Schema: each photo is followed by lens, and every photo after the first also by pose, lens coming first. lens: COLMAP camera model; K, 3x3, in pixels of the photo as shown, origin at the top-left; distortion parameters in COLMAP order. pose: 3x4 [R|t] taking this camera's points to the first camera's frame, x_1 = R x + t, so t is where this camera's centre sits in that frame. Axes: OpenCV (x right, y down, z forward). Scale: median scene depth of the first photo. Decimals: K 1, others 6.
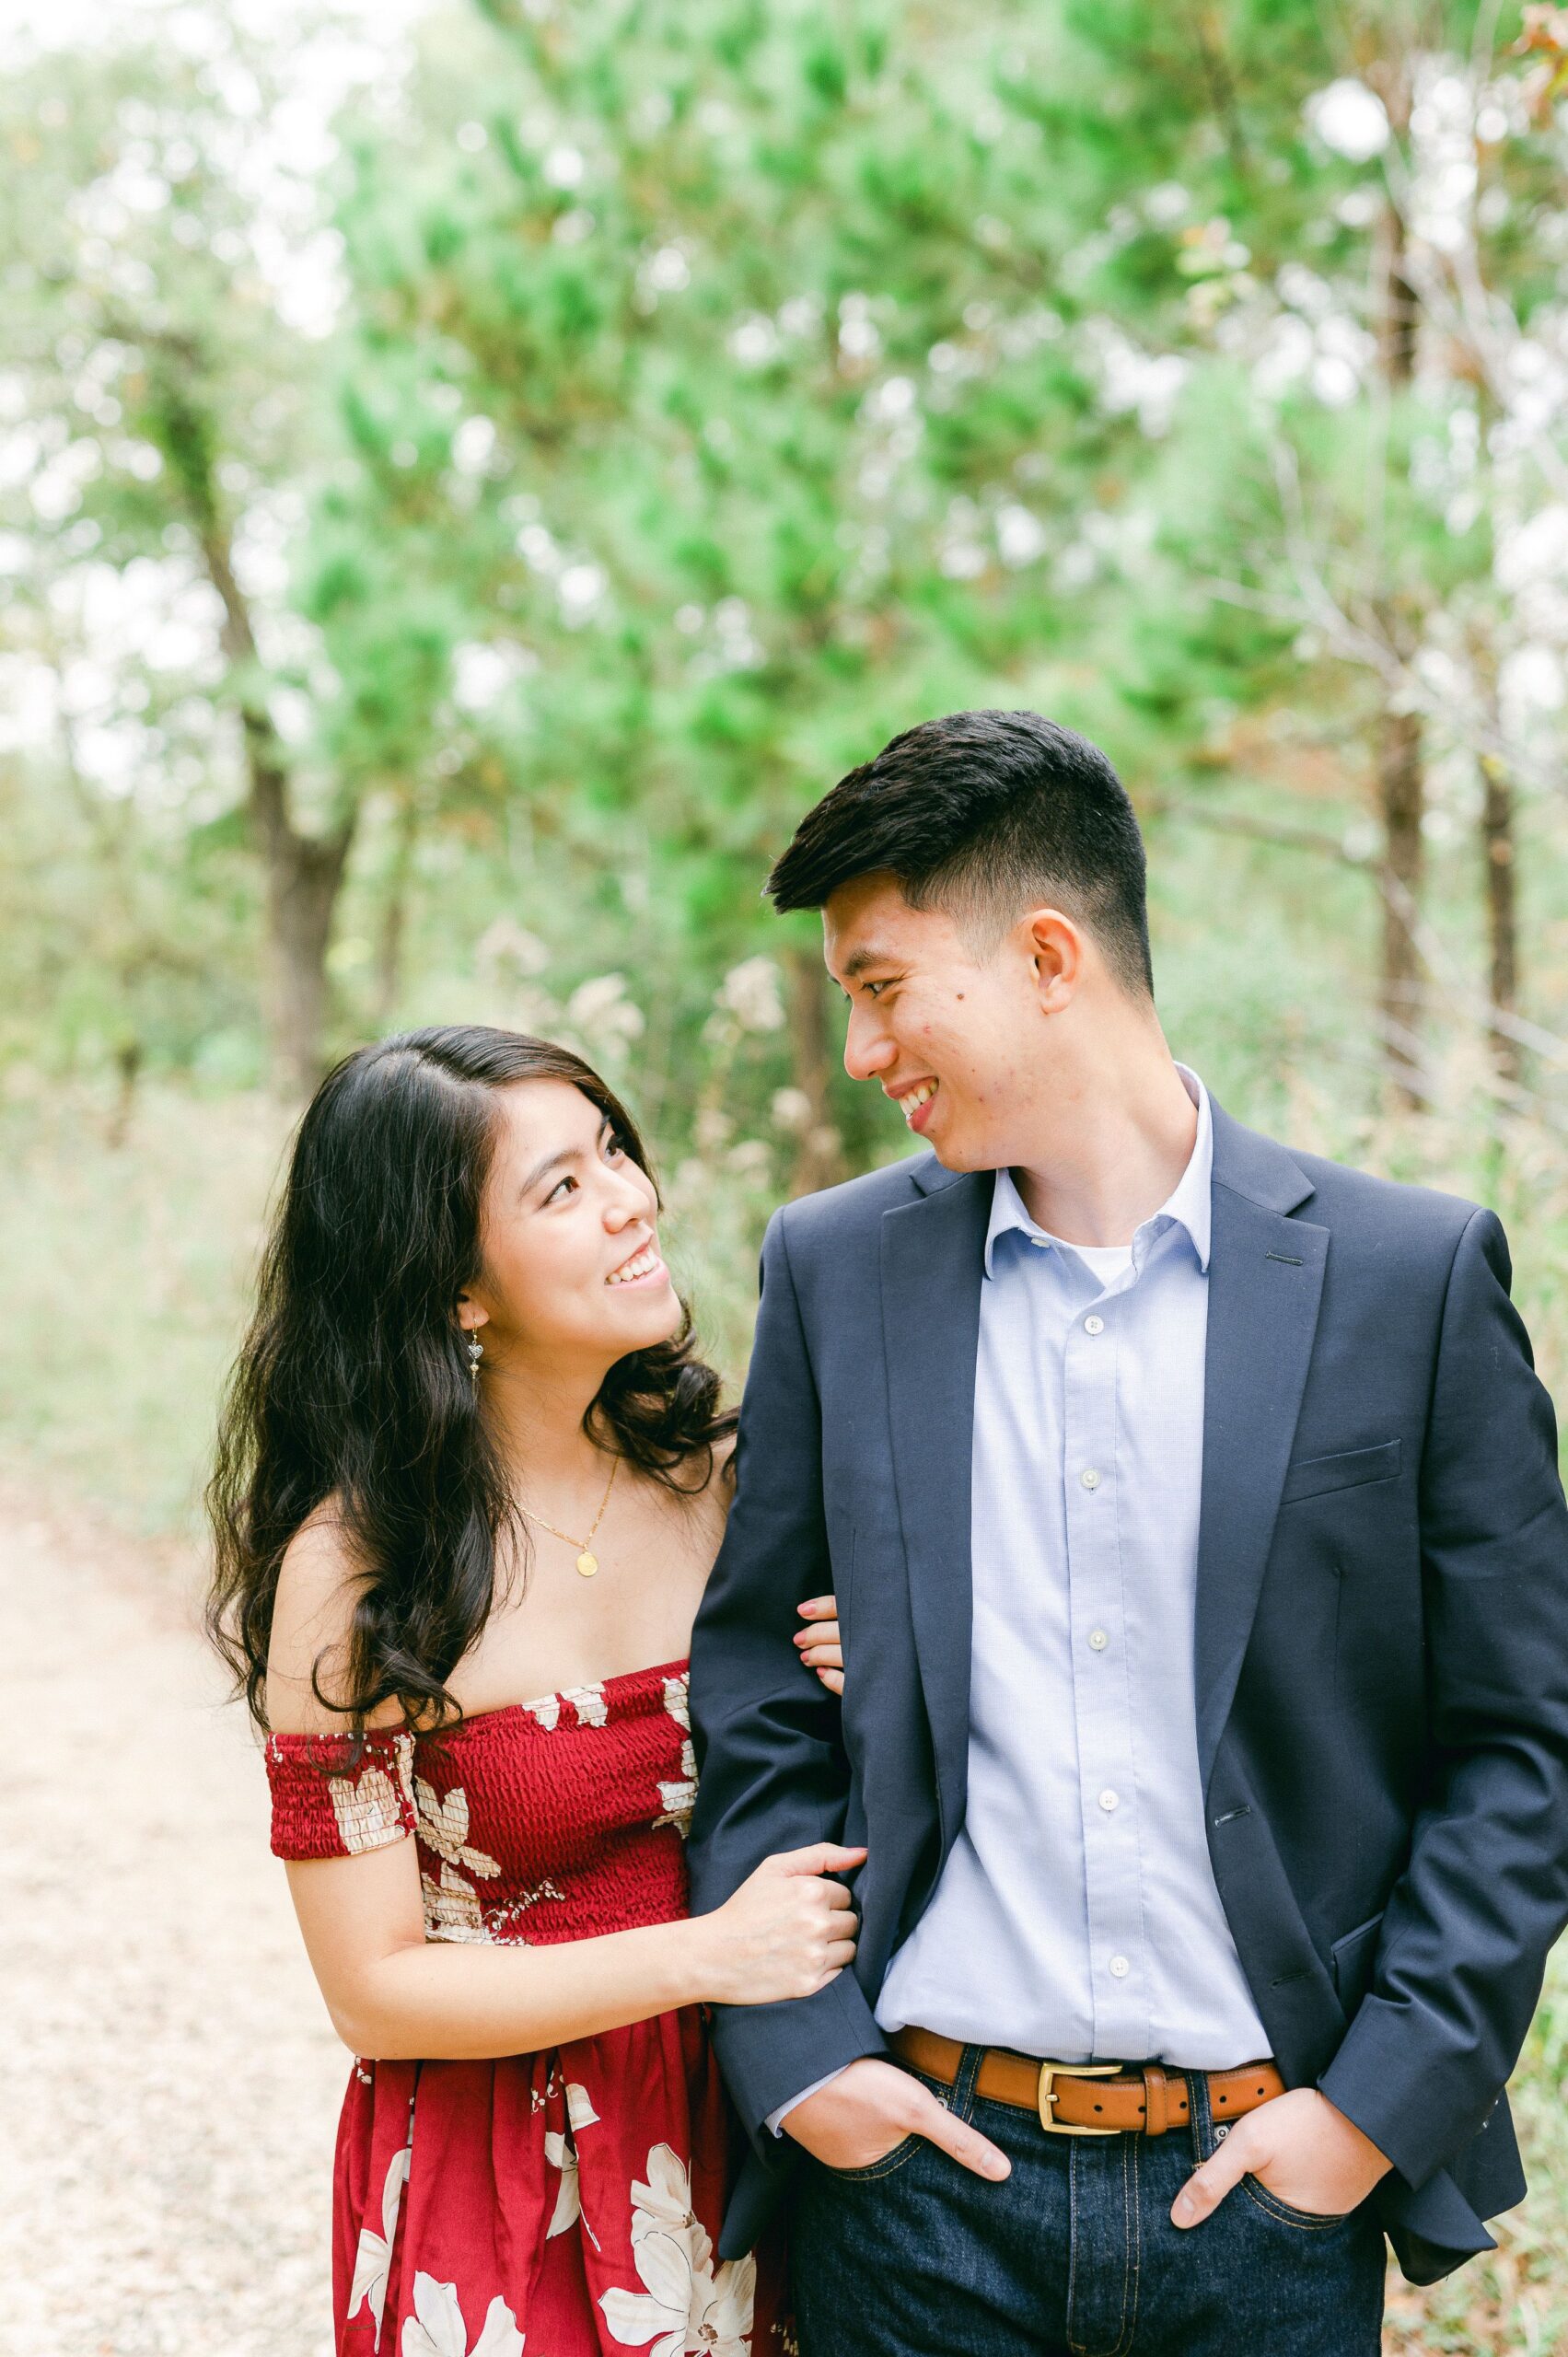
lens RADIAL K [[3623.0, 0, 784.4], [0, 3623.0, 1044.2], [0, 0, 1]] dist [-0.004920, 0.036594]
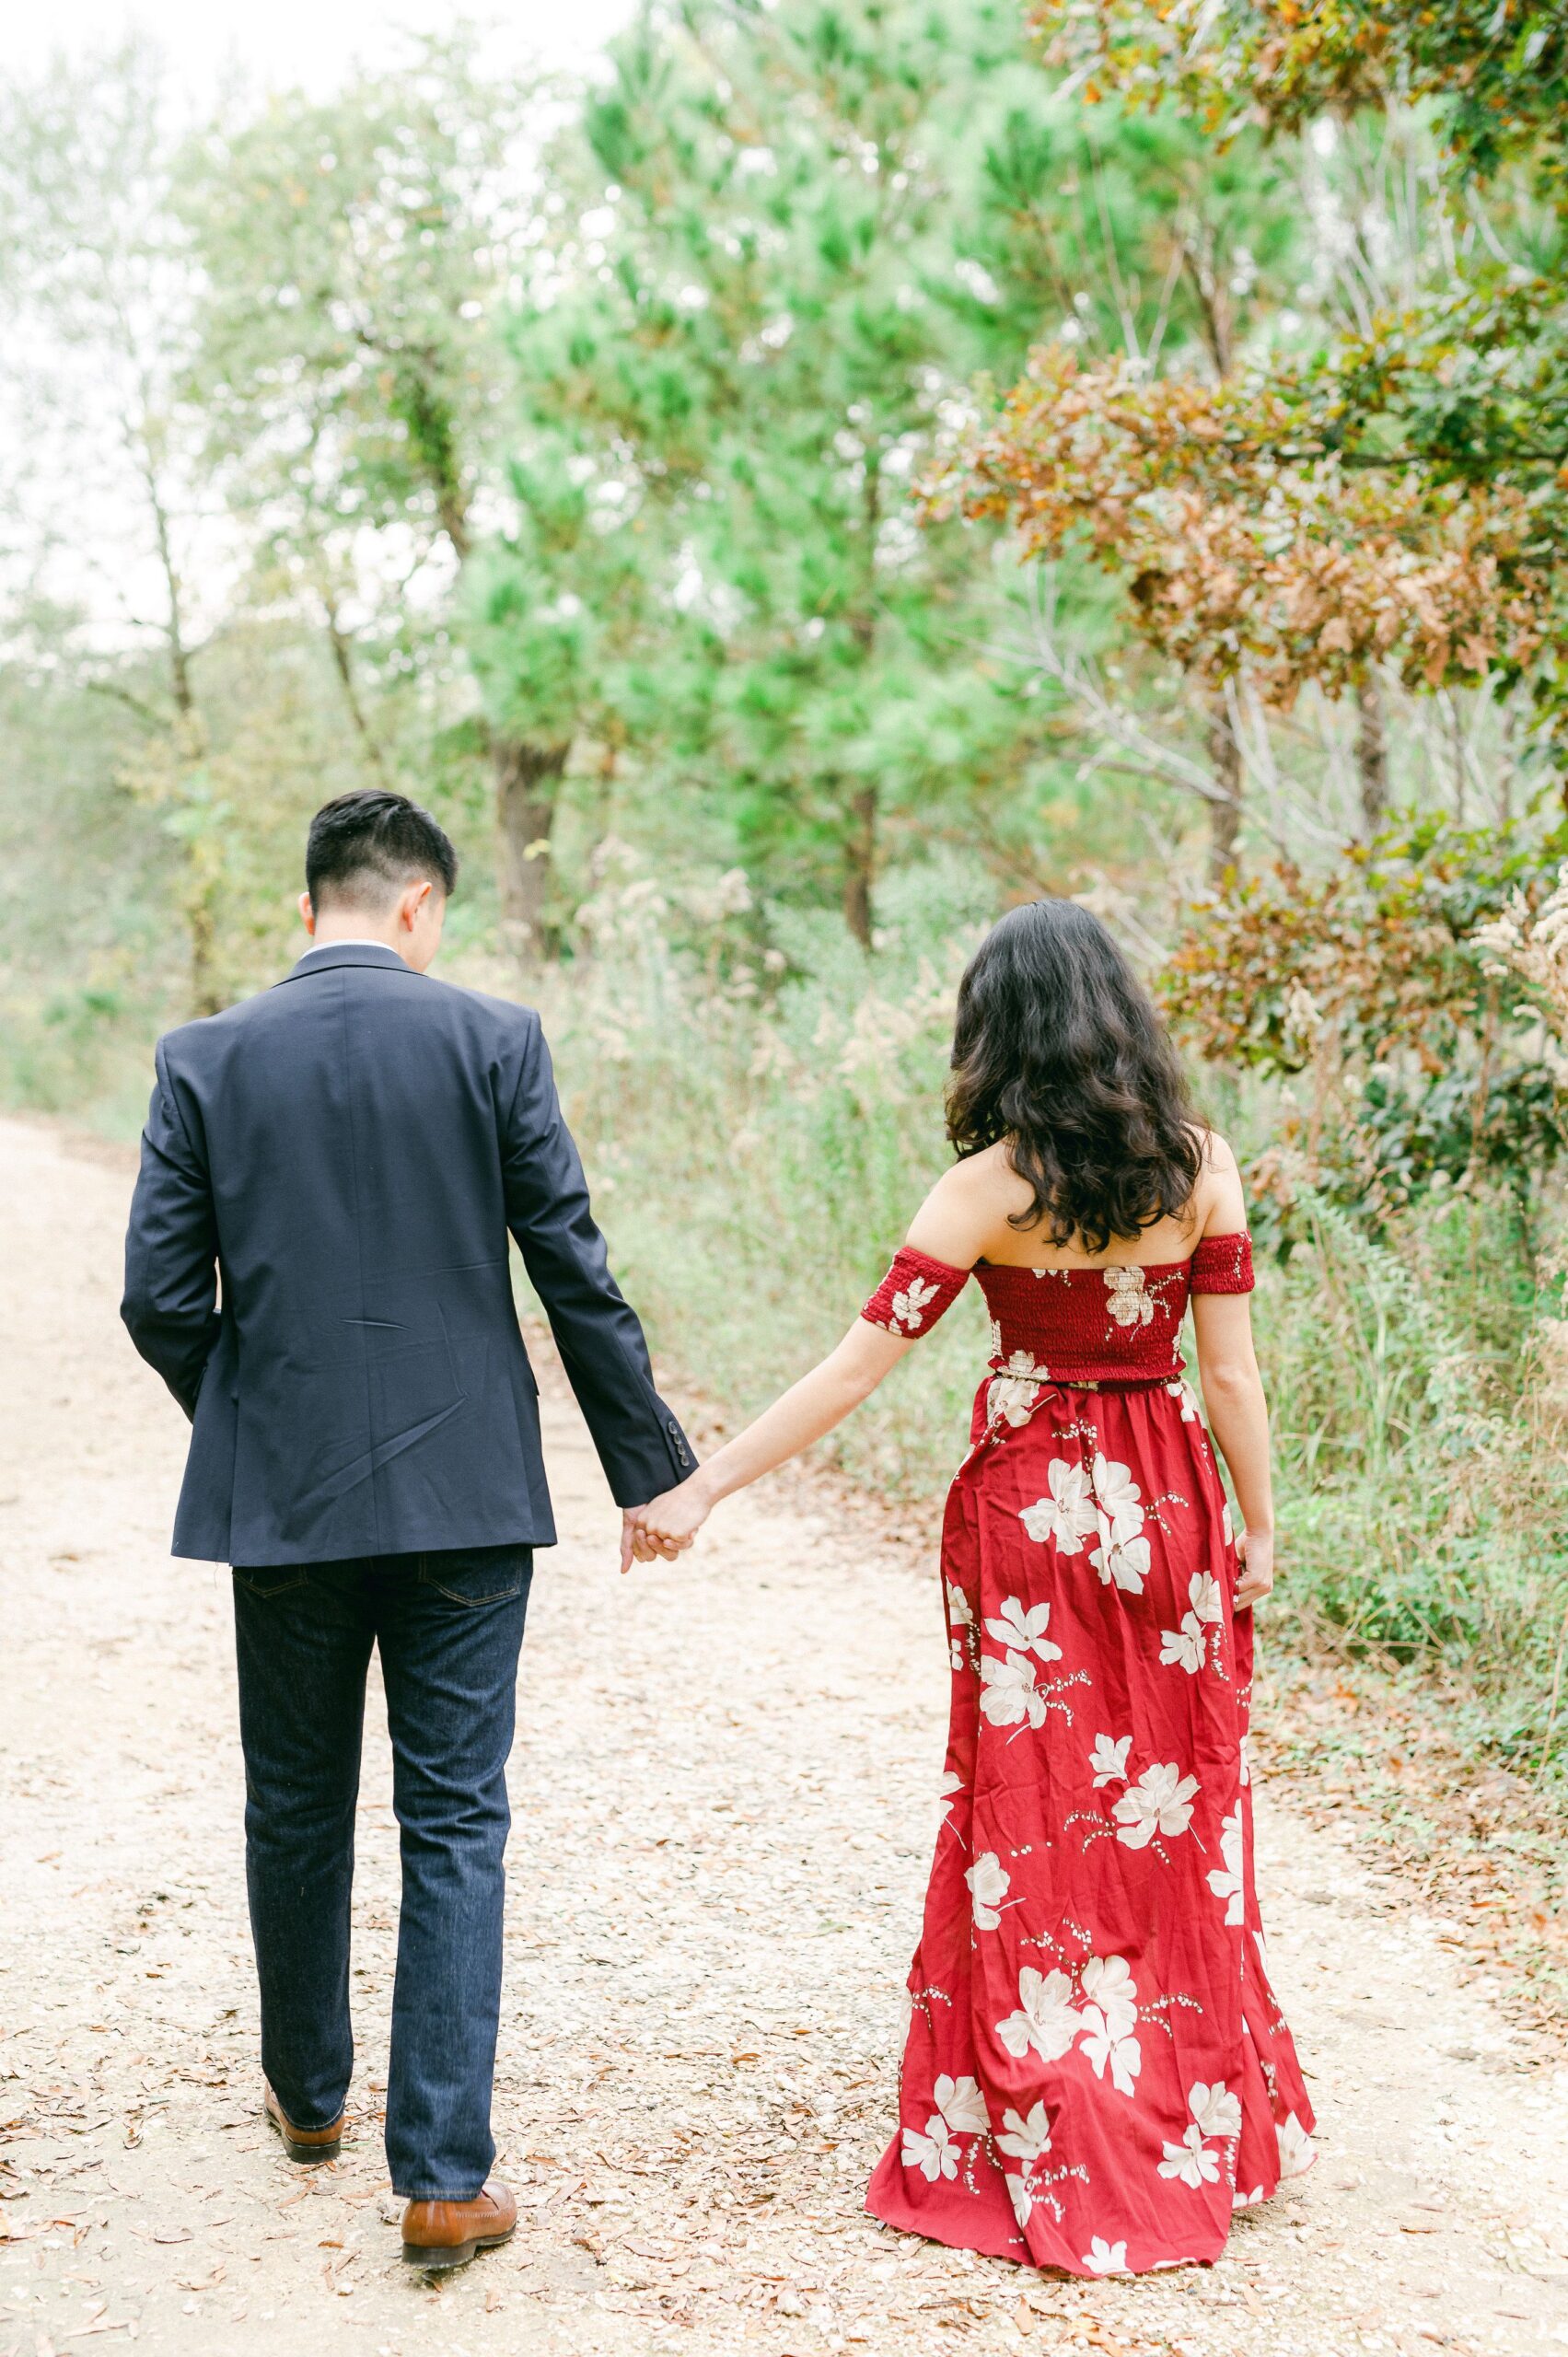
lens RADIAL K [[3418.9, 0, 781.6], [0, 3418.9, 1139.4], [0, 0, 1]] dist [-0.008462, 0.040086]
pose [[0.997437, 0.003734, -0.071457, 0.081046], [0.001109, 0.997711, 0.067619, -0.003843], [0.071545, -0.067525, 0.995149, -0.348121]]
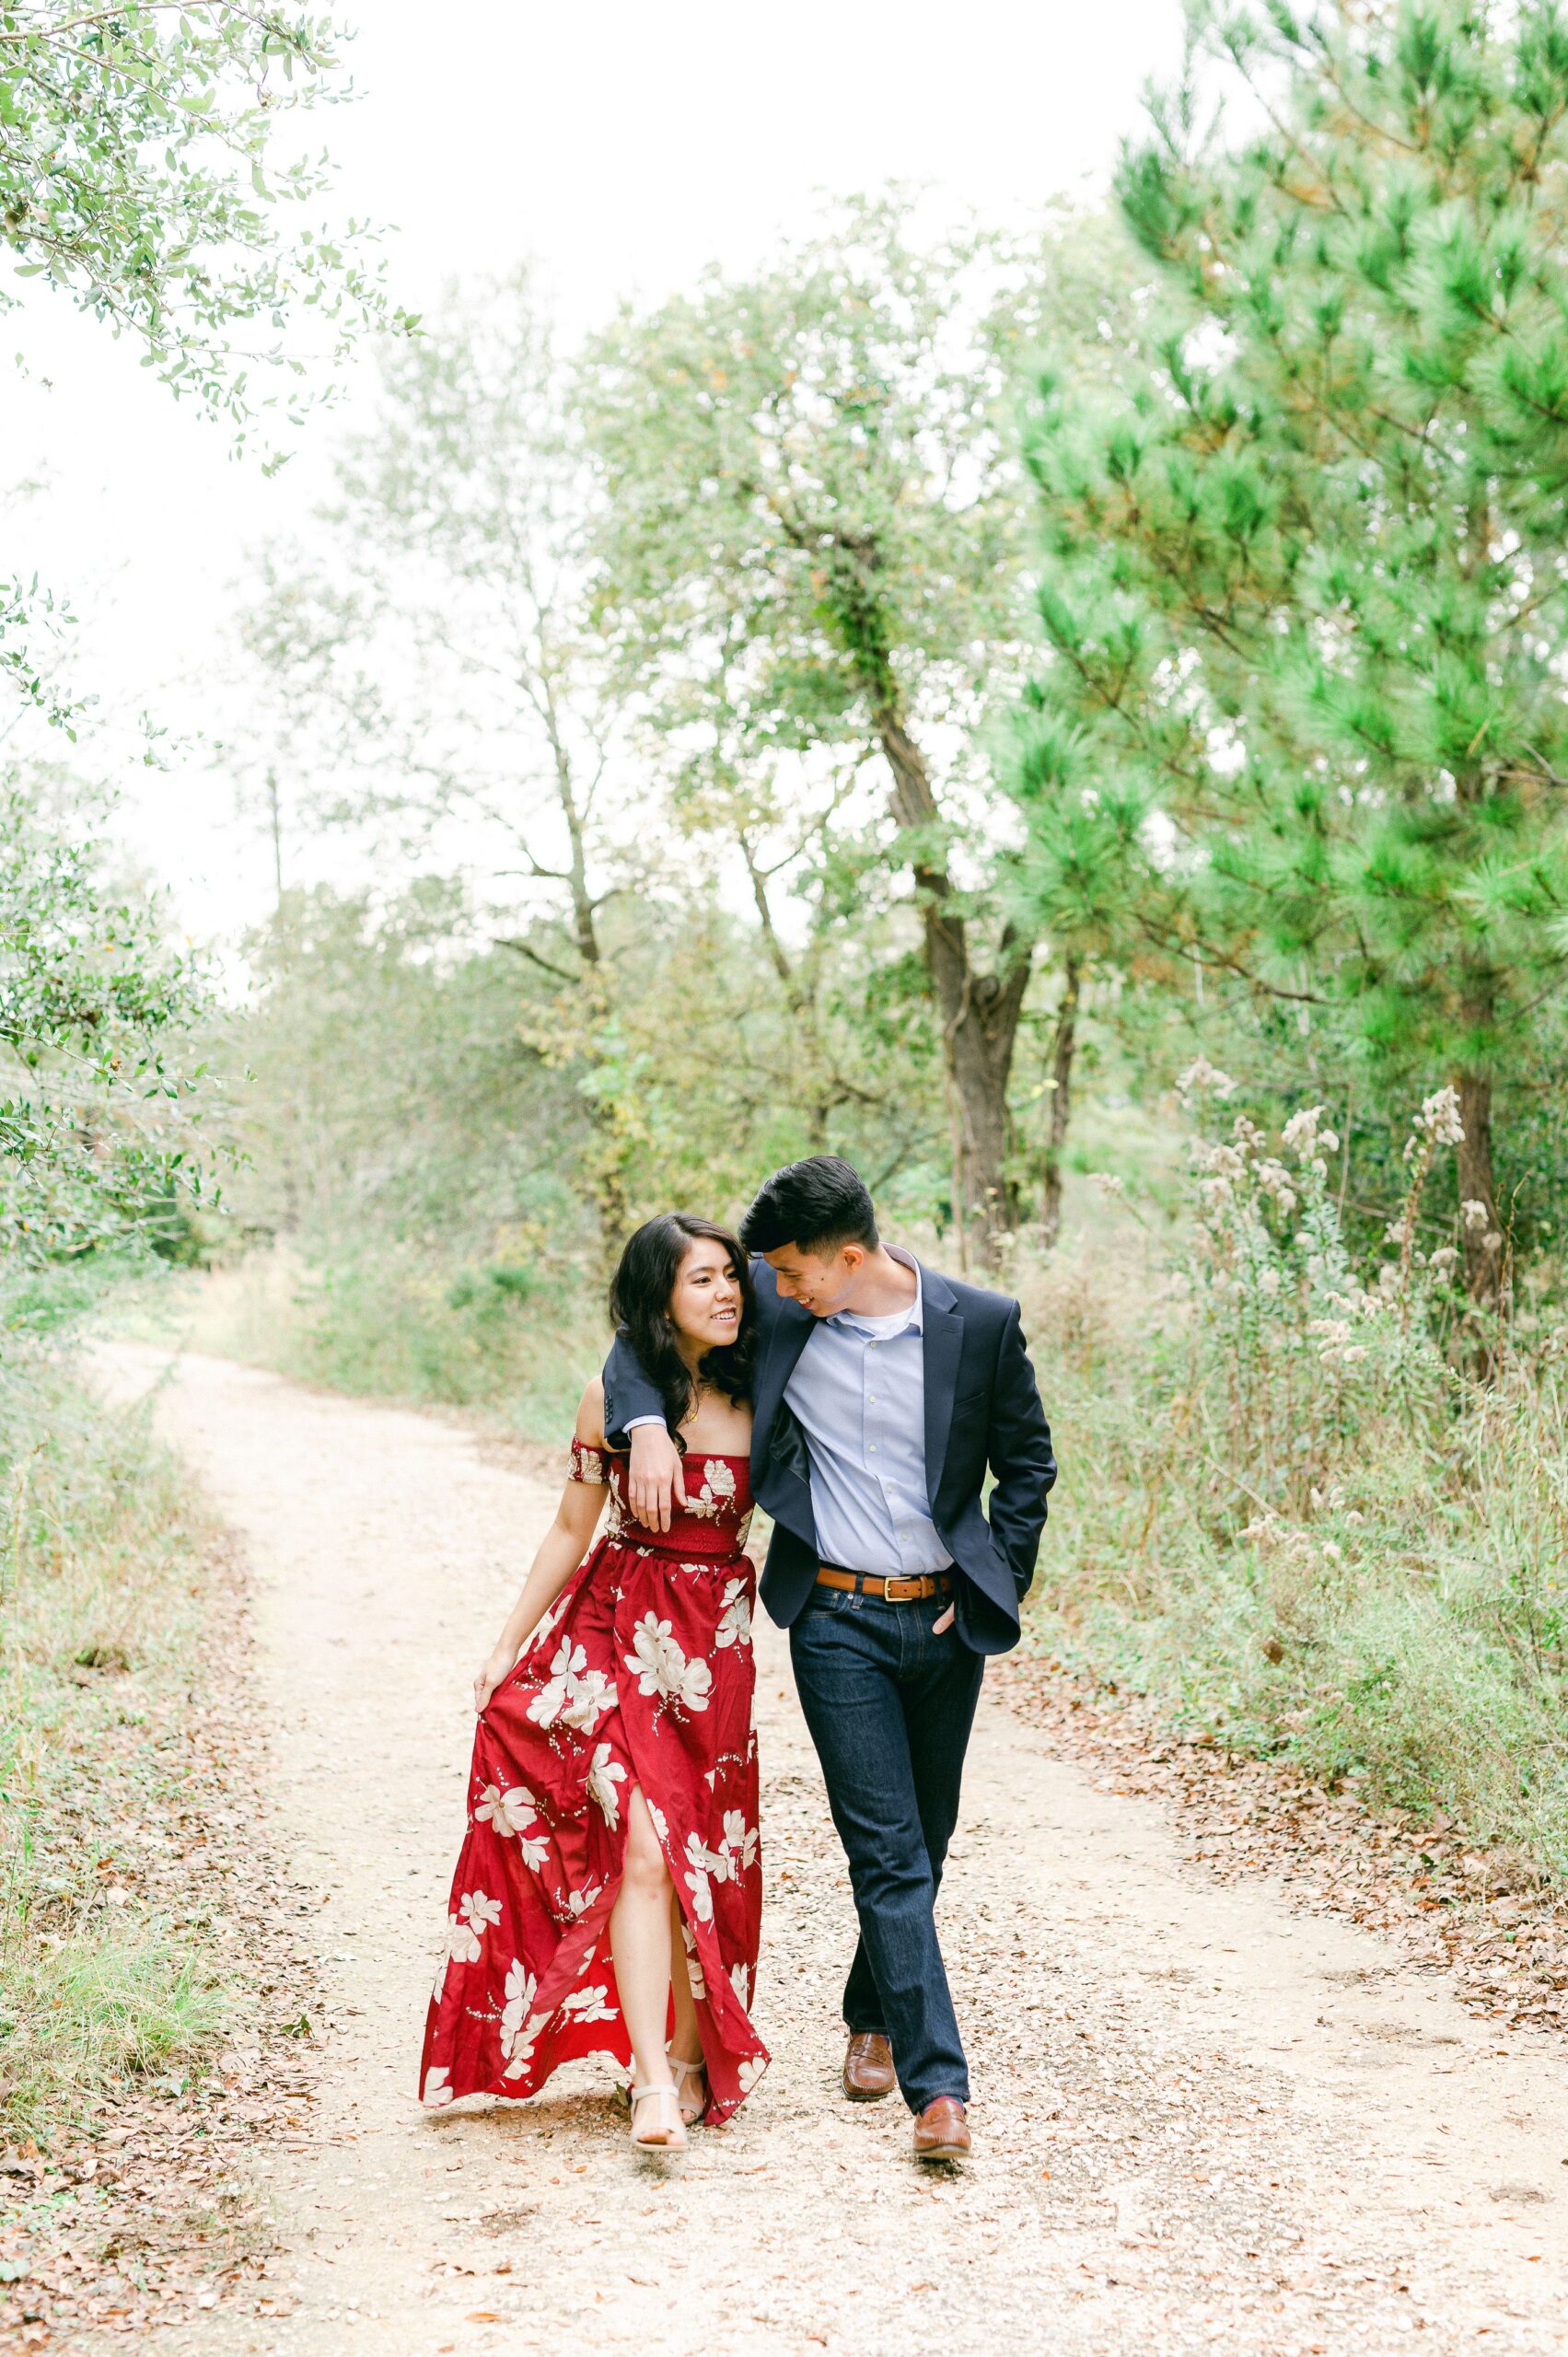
lens RADIAL K [[3418.9, 0, 781.6], [0, 3418.9, 1139.4], [0, 0, 1]] dist [-0.008462, 0.040086]
pose [[0.983183, -0.032732, -0.179667, -0.014272], [0.031422, 0.999455, -0.010131, -0.000975], [0.179901, 0.004315, 0.983675, -0.069528]]
